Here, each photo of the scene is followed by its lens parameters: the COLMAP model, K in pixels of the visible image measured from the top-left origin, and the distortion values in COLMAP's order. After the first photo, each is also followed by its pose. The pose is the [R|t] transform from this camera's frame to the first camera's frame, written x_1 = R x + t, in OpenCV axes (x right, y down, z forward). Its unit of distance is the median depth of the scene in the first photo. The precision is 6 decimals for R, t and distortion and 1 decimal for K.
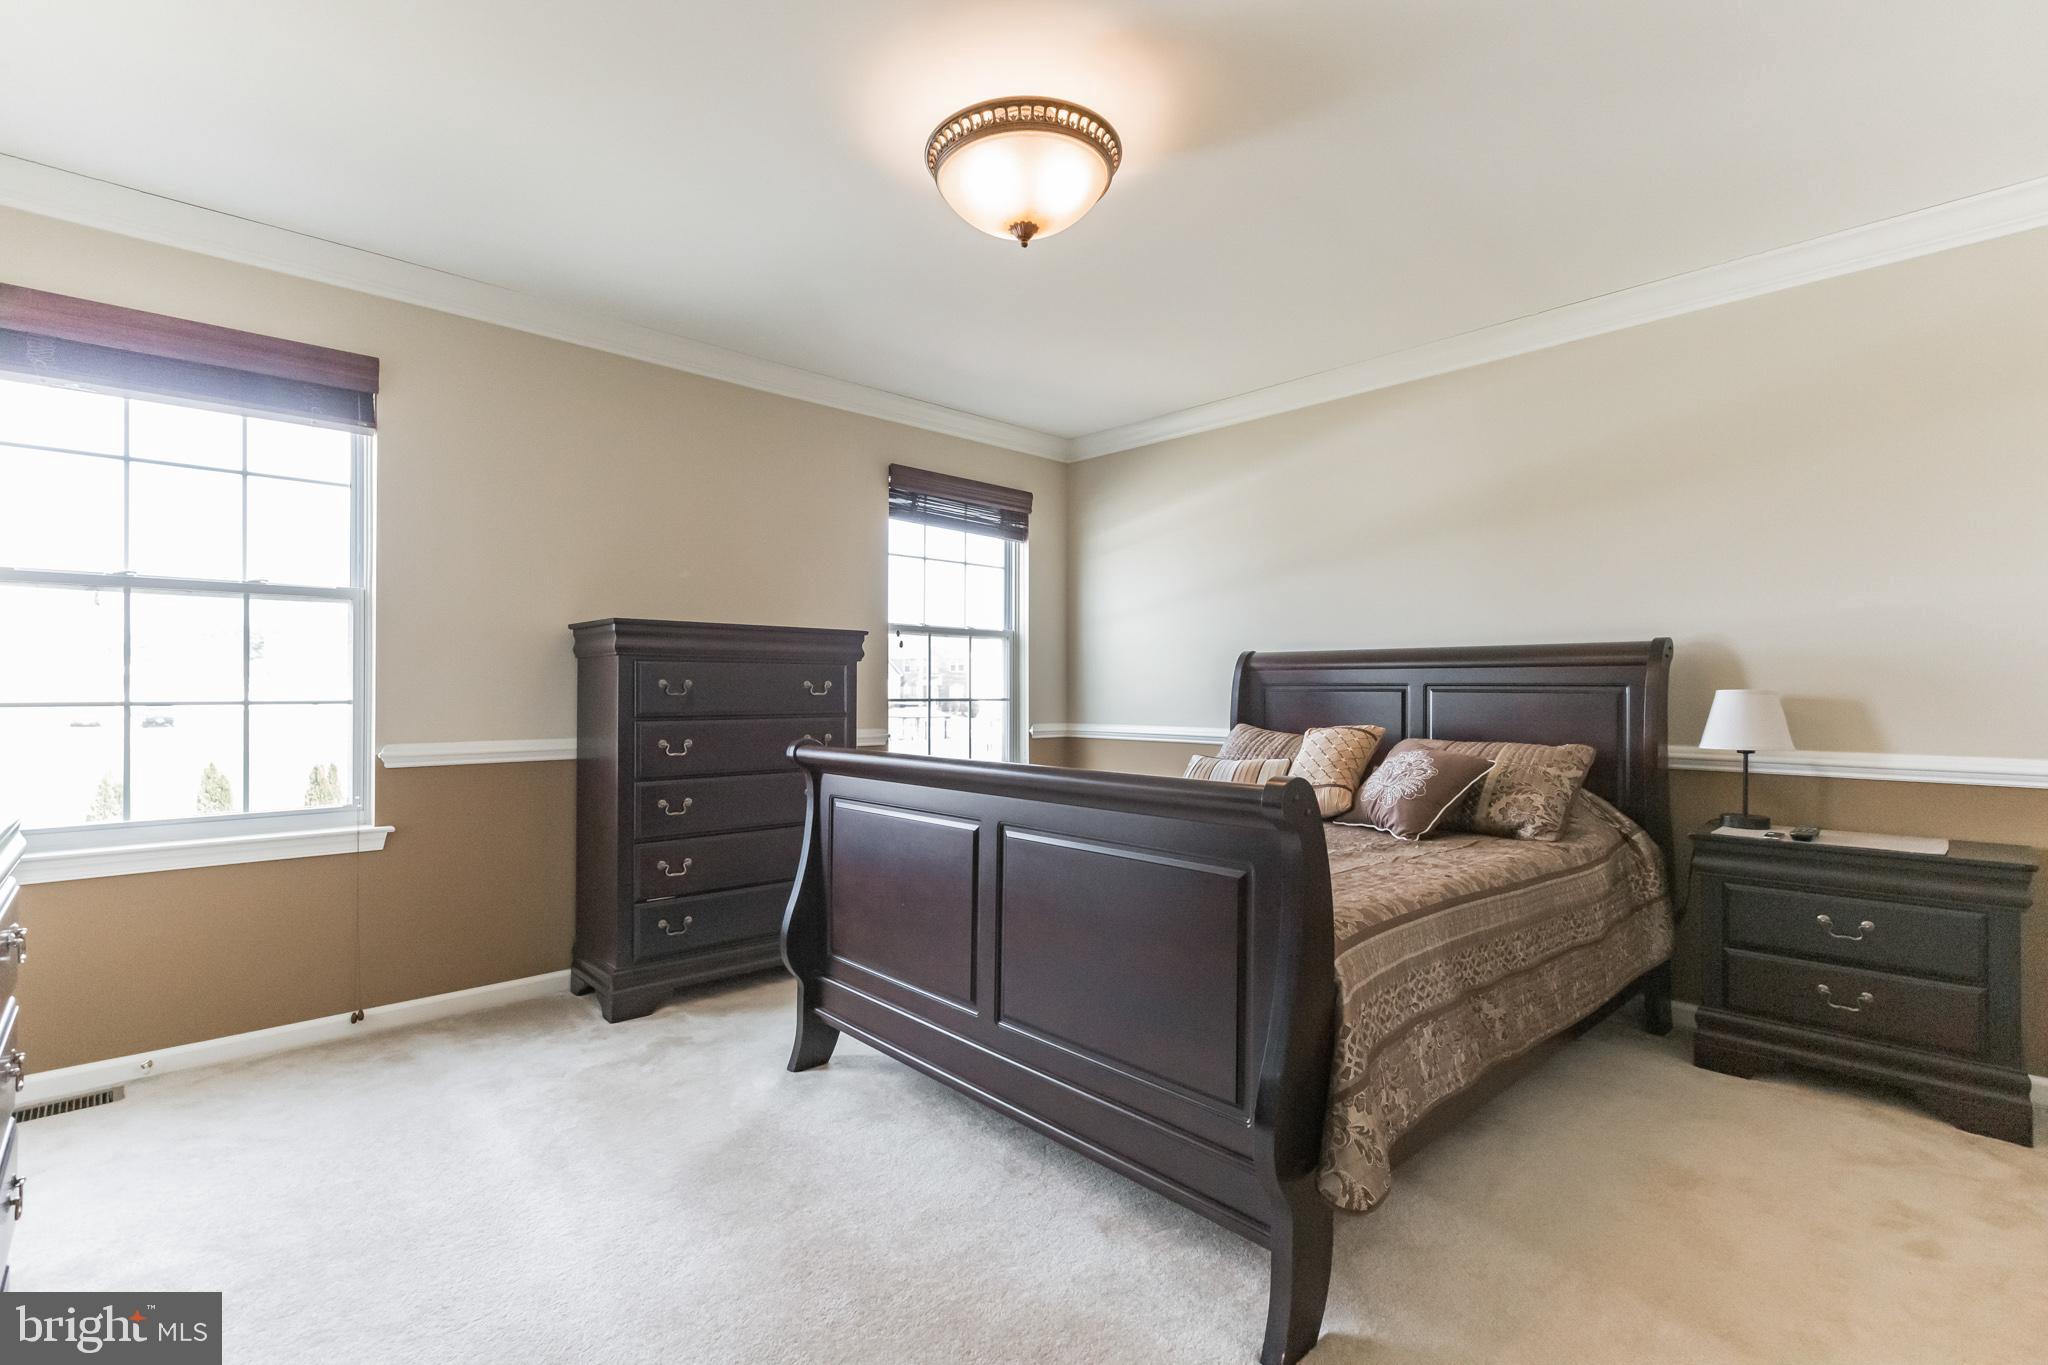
lens RADIAL K [[923.1, 0, 1022.2], [0, 923.1, 686.4], [0, 0, 1]] dist [0.002681, 0.000179]
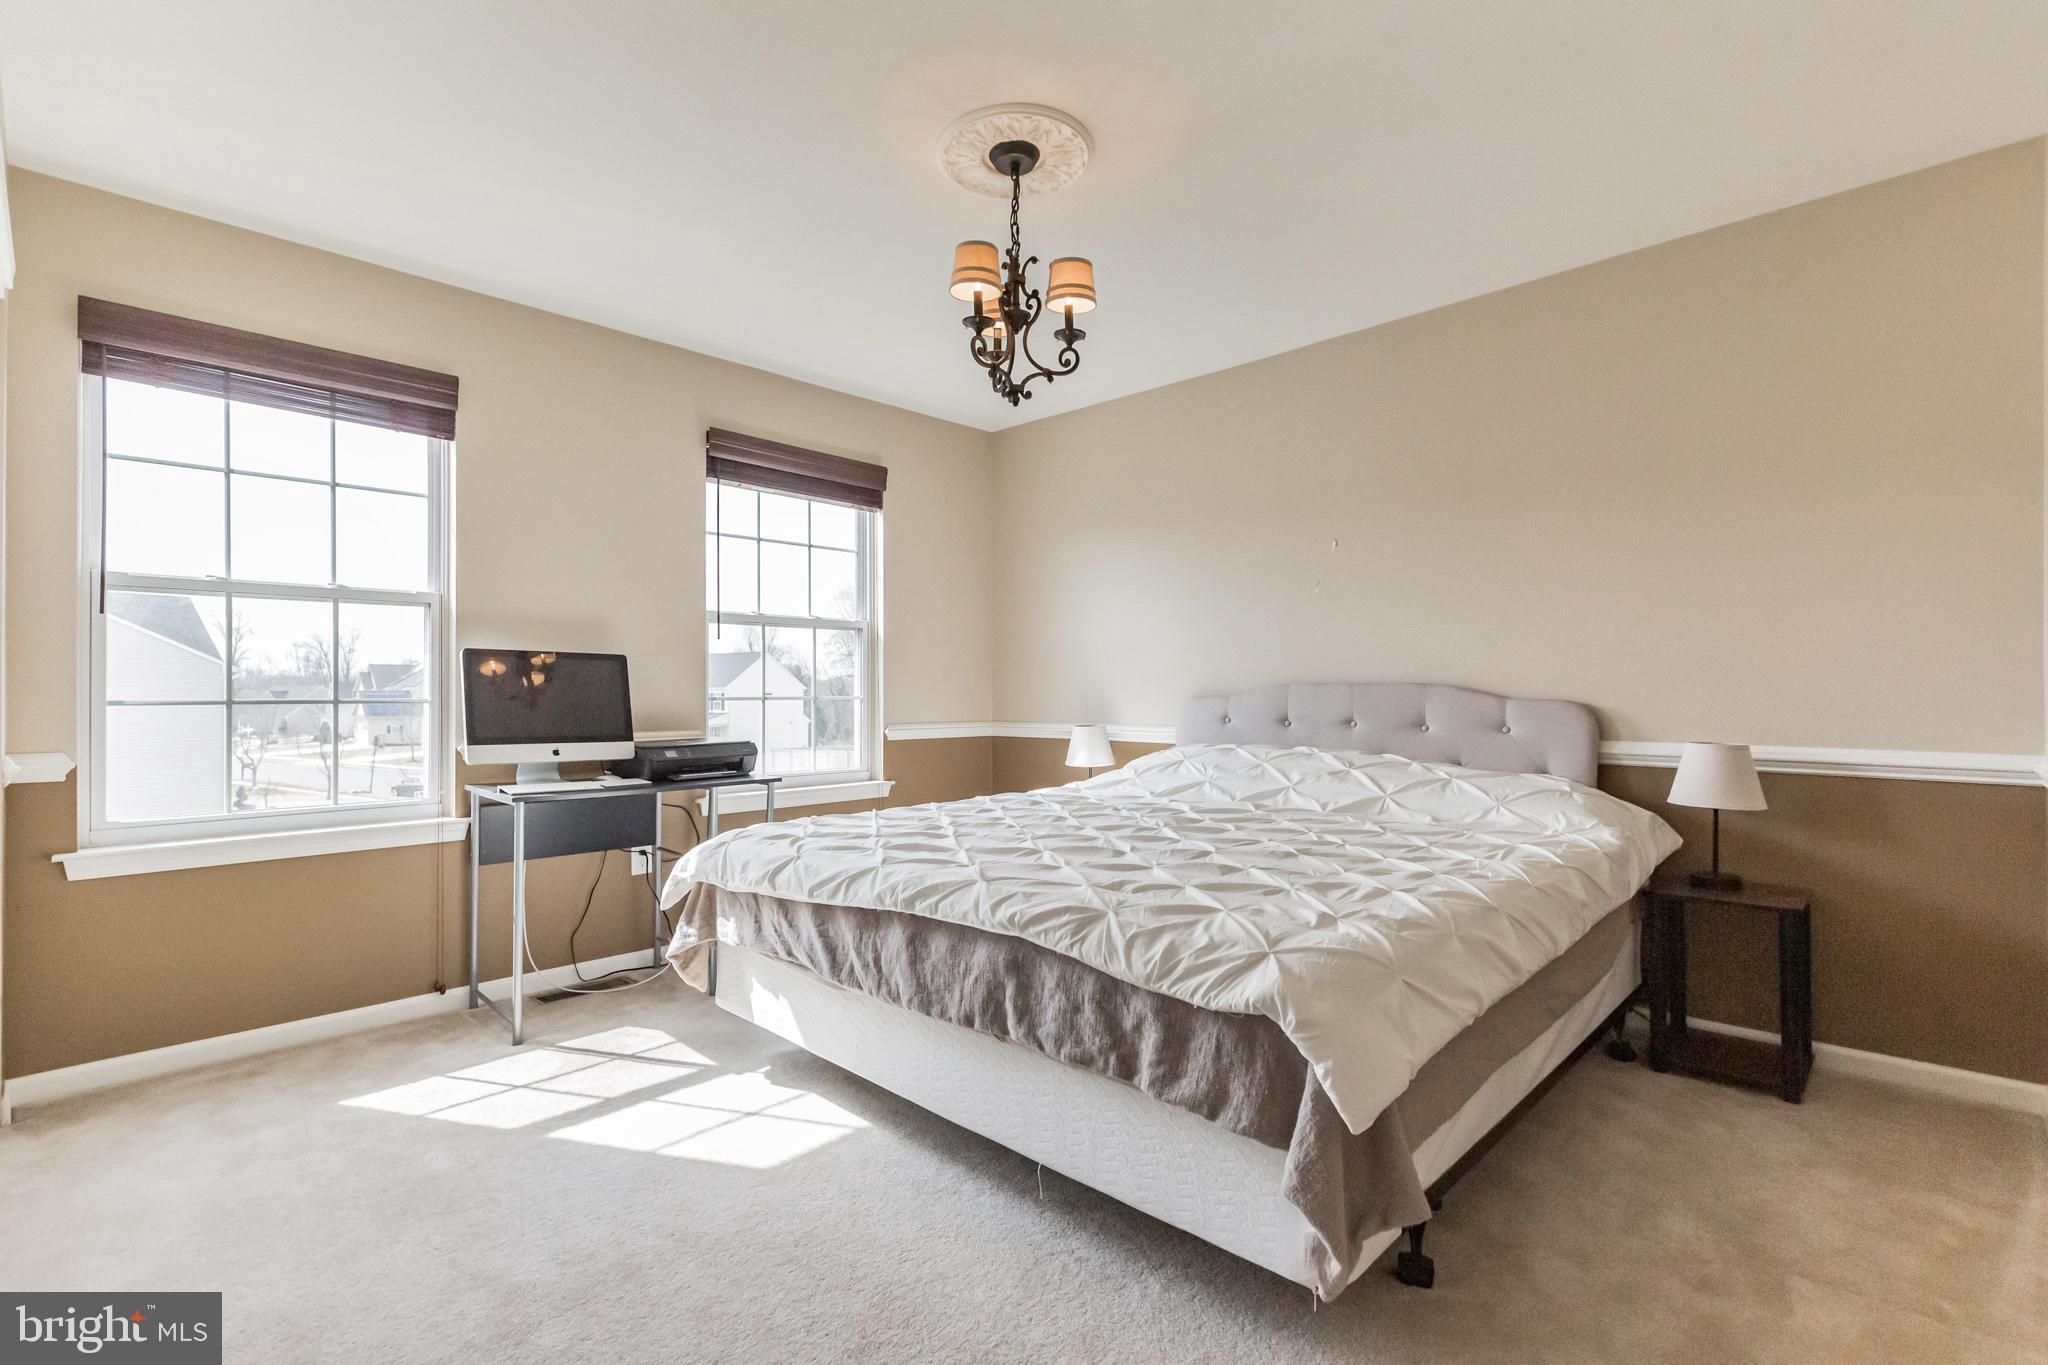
lens RADIAL K [[923.1, 0, 1025.9], [0, 923.1, 688.2], [0, 0, 1]] dist [0.002681, 0.000179]
pose [[0.998729, 0.001282, 0.050383, -0.102921], [-0.001352, 0.999998, 0.001366, -0.000196], [-0.050381, -0.001432, 0.998729, -0.094638]]
